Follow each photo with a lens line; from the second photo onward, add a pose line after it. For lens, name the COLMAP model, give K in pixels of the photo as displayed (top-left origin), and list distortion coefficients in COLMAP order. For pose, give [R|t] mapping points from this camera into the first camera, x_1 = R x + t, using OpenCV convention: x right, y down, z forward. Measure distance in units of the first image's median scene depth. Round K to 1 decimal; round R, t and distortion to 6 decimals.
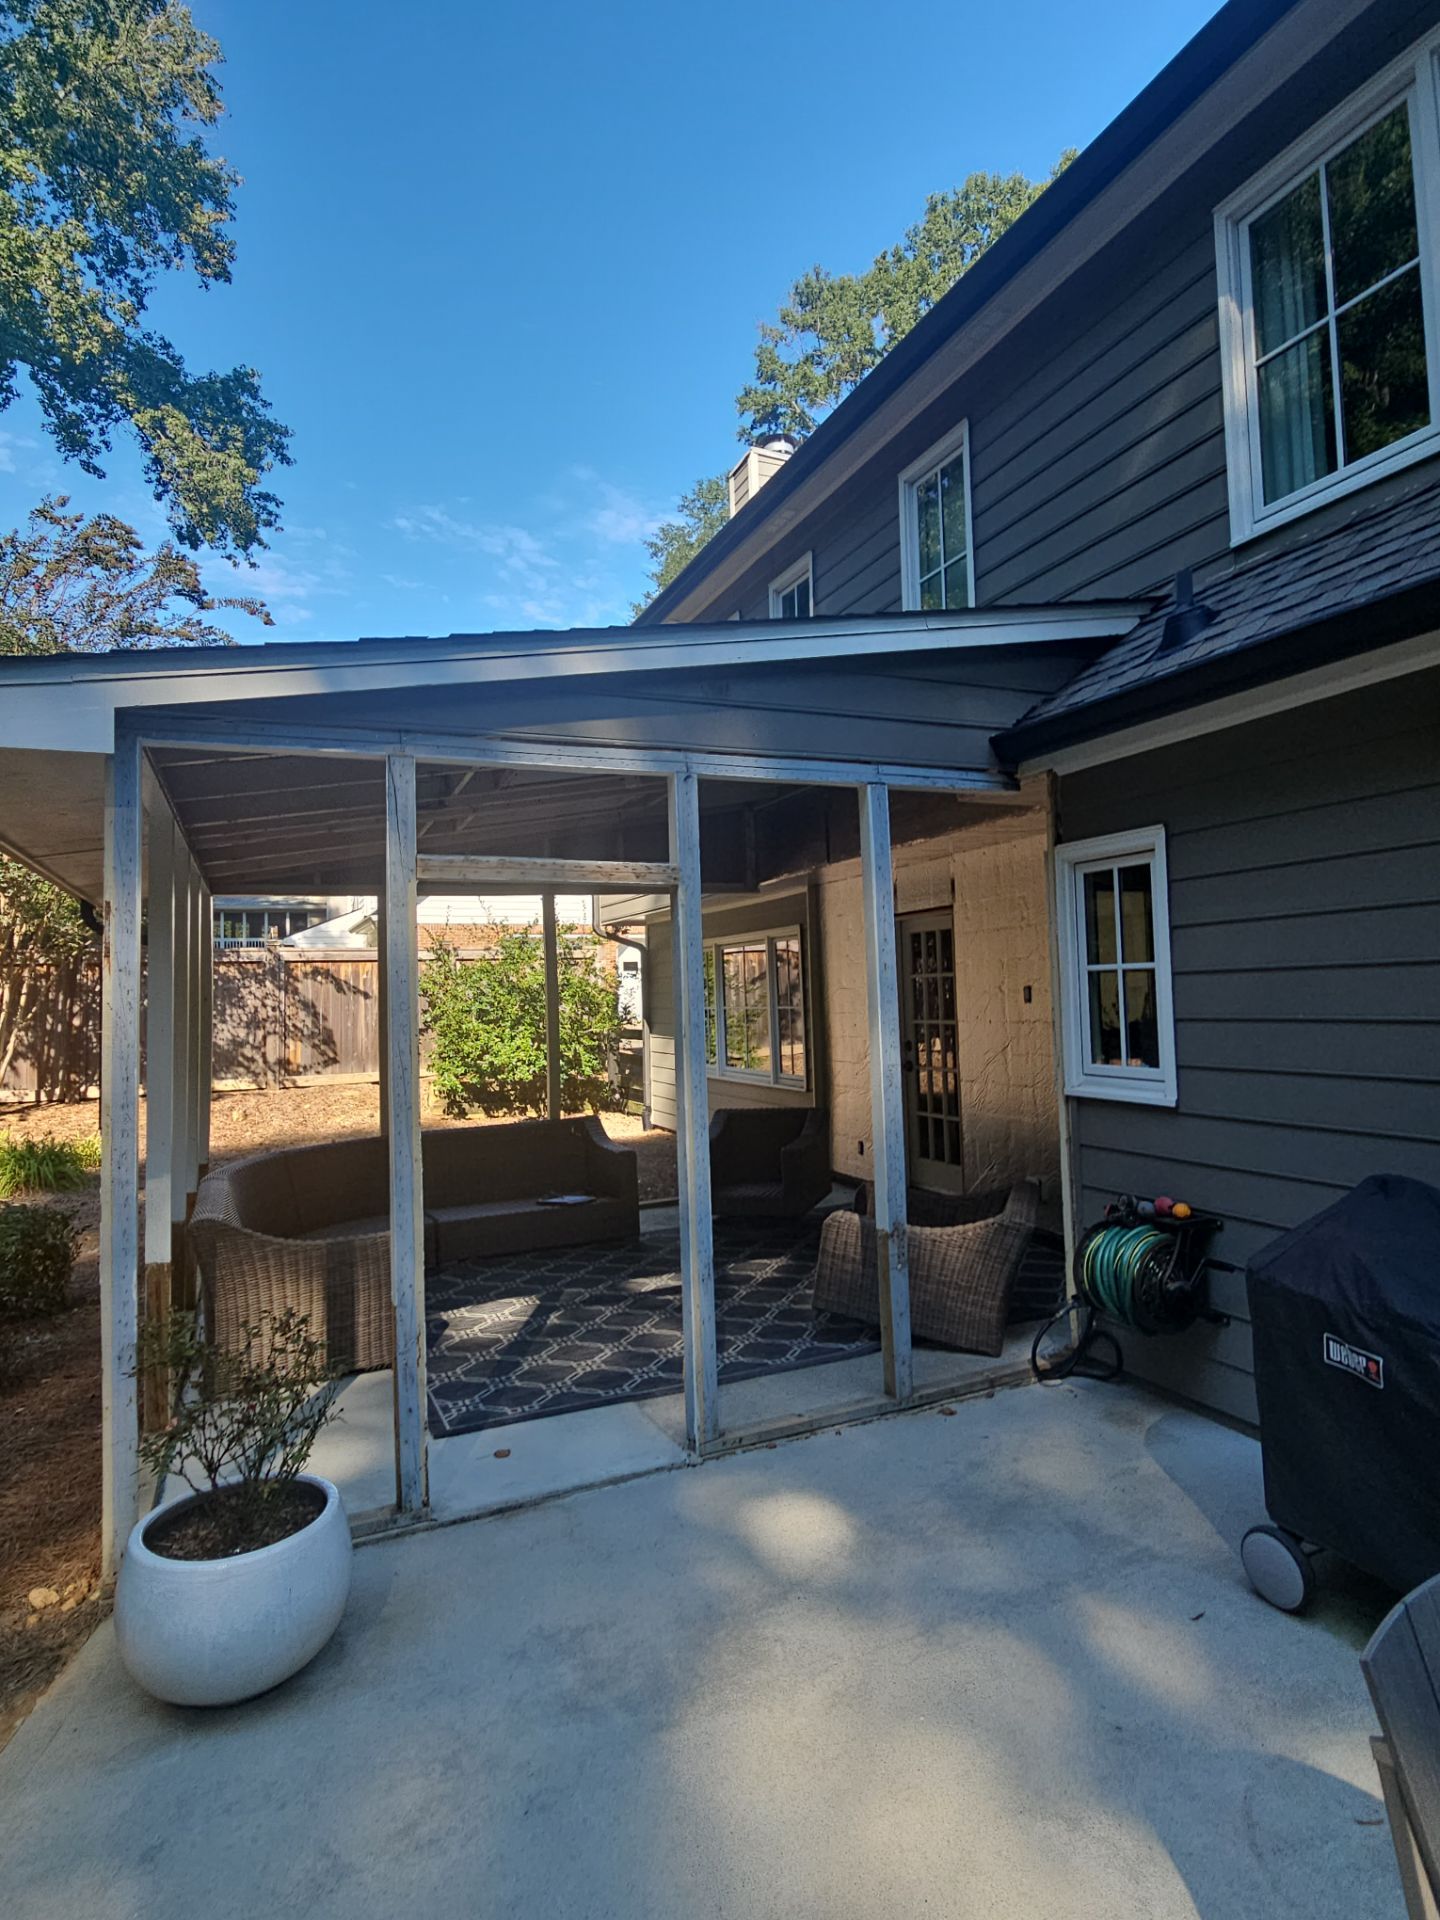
lens RADIAL K [[1063.4, 0, 721.1], [0, 1063.4, 931.2], [0, 0, 1]] dist [-0.002625, -0.001078]
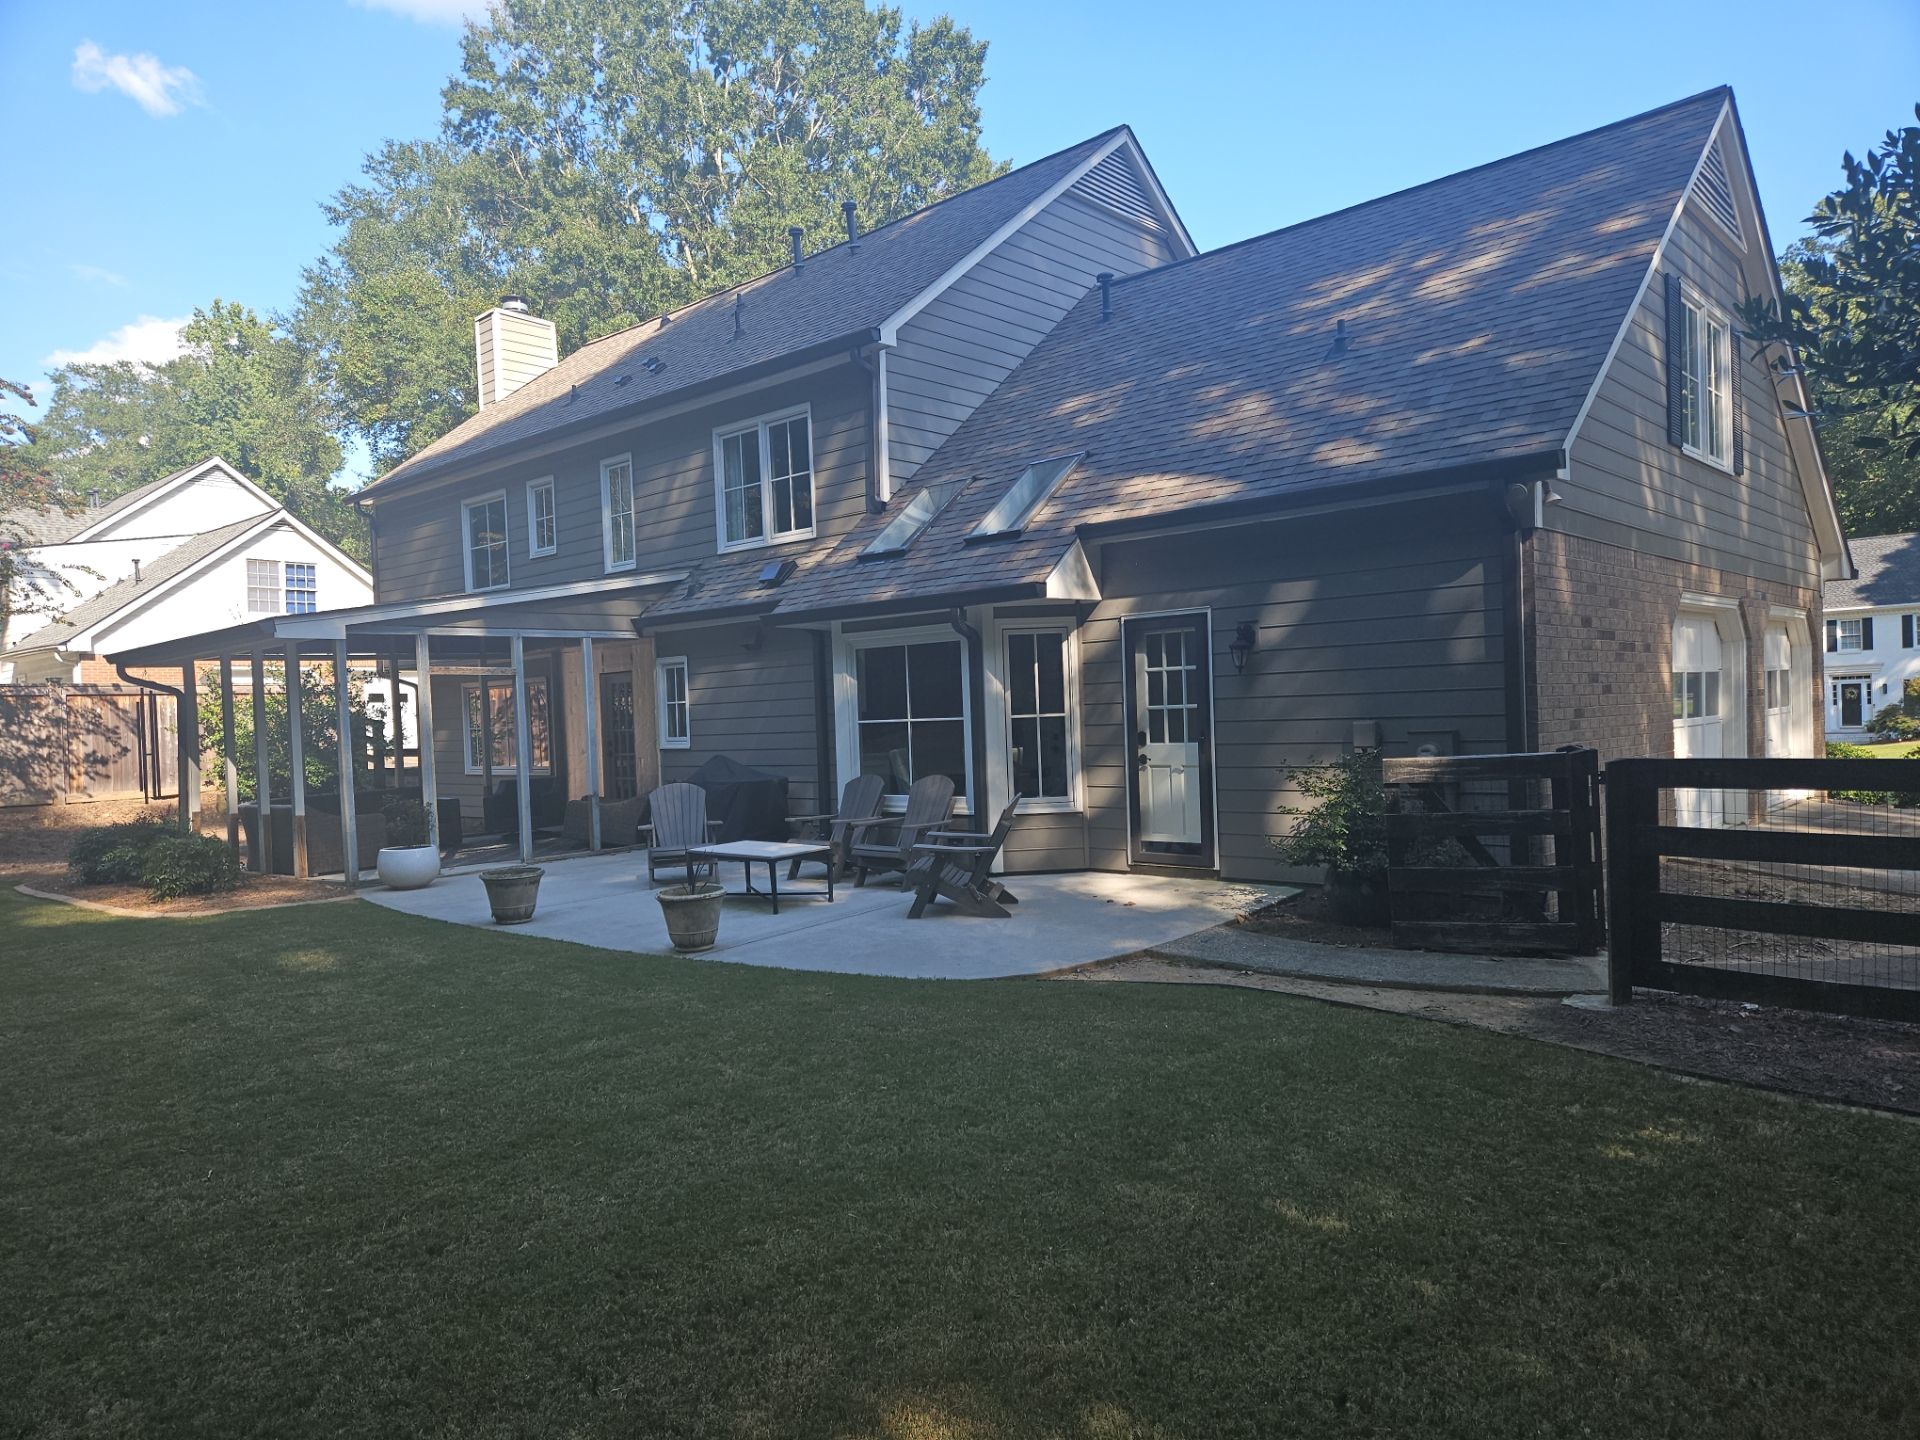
lens RADIAL K [[1248.4, 0, 960.0], [0, 1248.4, 720.0], [0, 0, 1]] dist [0.055570, -0.000134]
pose [[0.913495, -0.008534, 0.406760, -0.276103], [-0.013805, 0.998554, 0.051953, -0.098667], [-0.406615, -0.053074, 0.912057, -2.219418]]
